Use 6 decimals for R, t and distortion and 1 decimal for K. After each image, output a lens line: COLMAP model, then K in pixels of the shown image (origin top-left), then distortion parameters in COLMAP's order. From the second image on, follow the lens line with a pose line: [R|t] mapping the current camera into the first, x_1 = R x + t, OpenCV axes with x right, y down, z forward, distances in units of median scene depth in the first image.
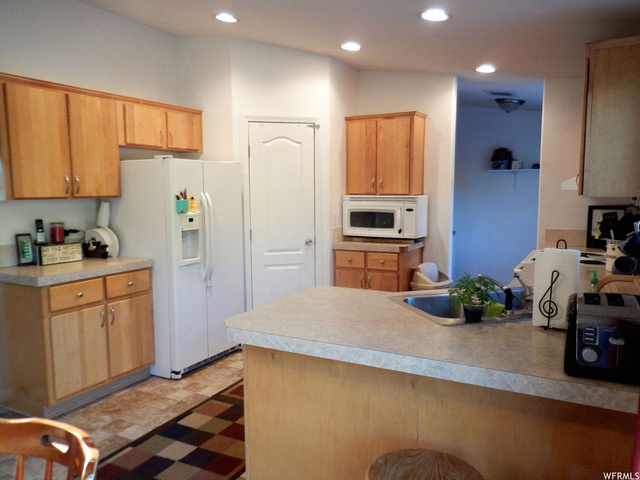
lens RADIAL K [[494.3, 0, 320.1], [0, 494.3, 237.5], [0, 0, 1]] dist [0.024364, 0.004450]
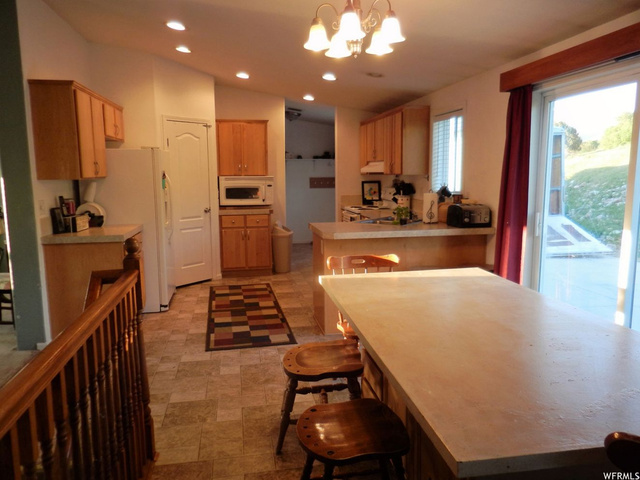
lens RADIAL K [[494.3, 0, 319.4], [0, 494.3, 242.2], [0, 0, 1]] dist [0.024364, 0.004450]
pose [[0.774649, -0.087831, 0.626263, -0.660162], [0.063810, 0.996110, 0.060771, 0.033890], [-0.629164, -0.007114, 0.777240, -0.271958]]
